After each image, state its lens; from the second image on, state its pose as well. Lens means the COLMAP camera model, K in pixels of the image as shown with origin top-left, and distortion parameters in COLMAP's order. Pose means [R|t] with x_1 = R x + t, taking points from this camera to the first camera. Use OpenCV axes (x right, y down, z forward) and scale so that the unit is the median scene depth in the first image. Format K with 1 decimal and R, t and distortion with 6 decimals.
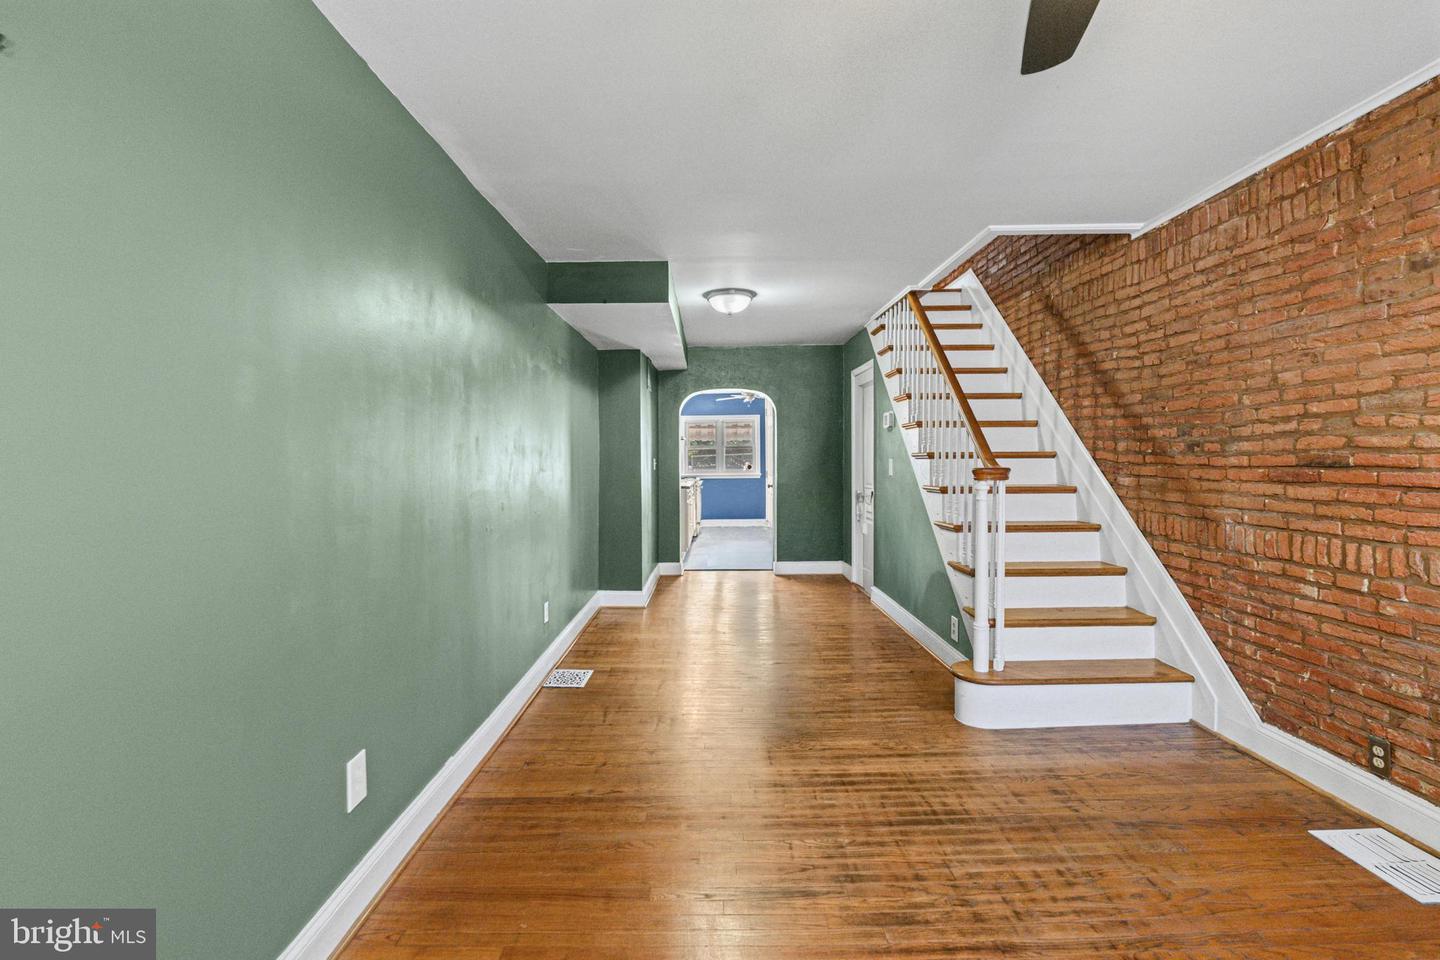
lens RADIAL K [[666.7, 0, 718.1], [0, 666.7, 447.7], [0, 0, 1]] dist [-0.003056, -0.000327]
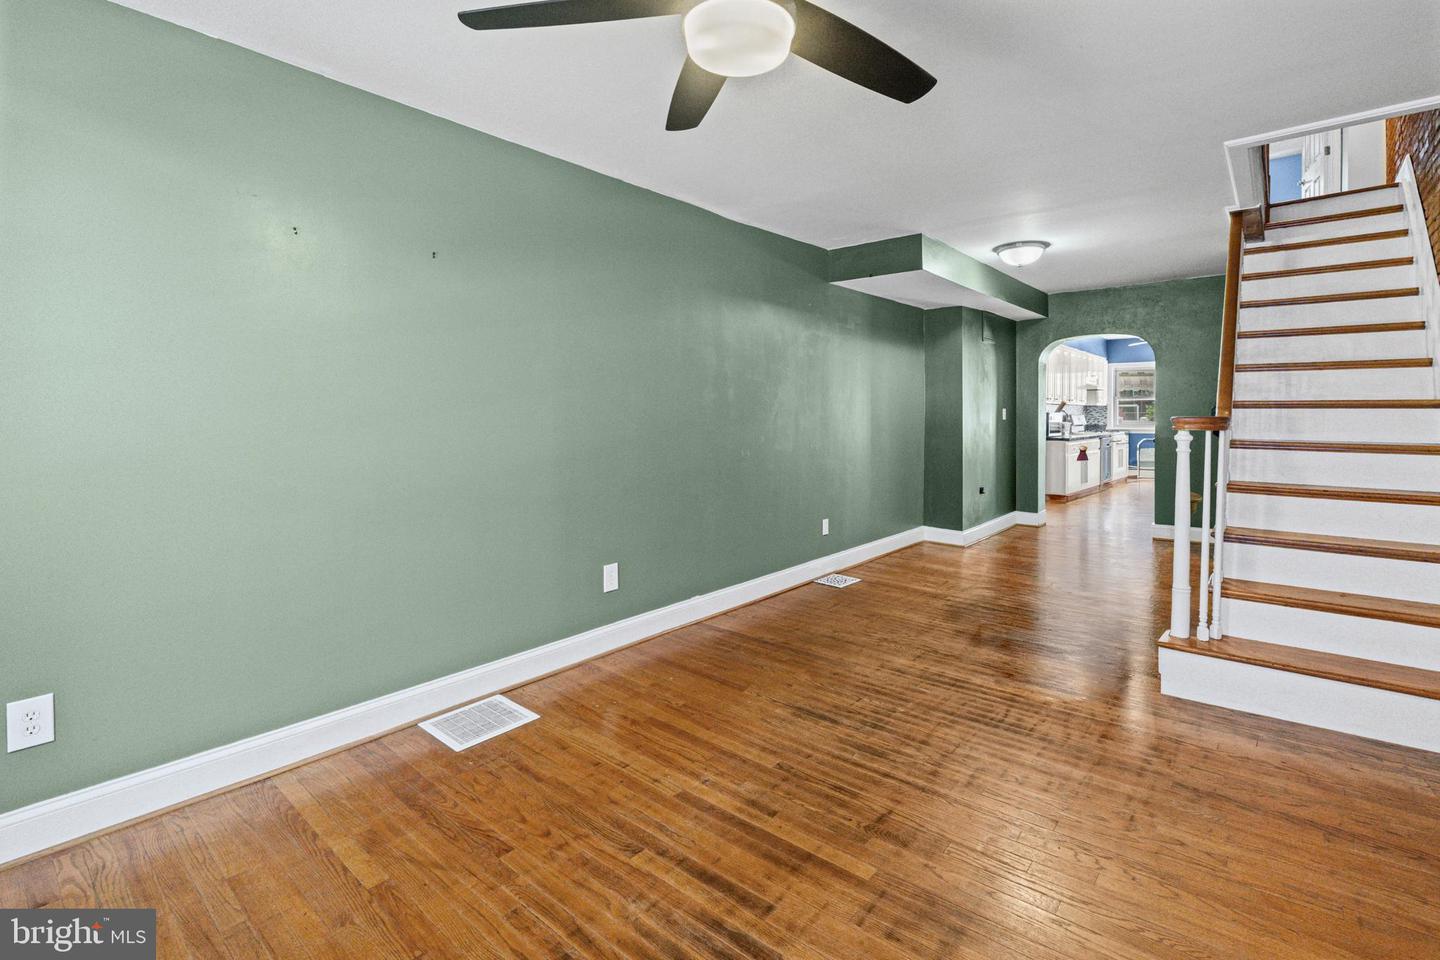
lens RADIAL K [[664.3, 0, 721.0], [0, 664.3, 409.3], [0, 0, 1]] dist [-0.001305, -0.000204]
pose [[0.757275, 0.006567, -0.653063, 0.641849], [0.002801, 0.999908, 0.013303, 0.007096], [0.653090, -0.011904, 0.757187, -0.136107]]
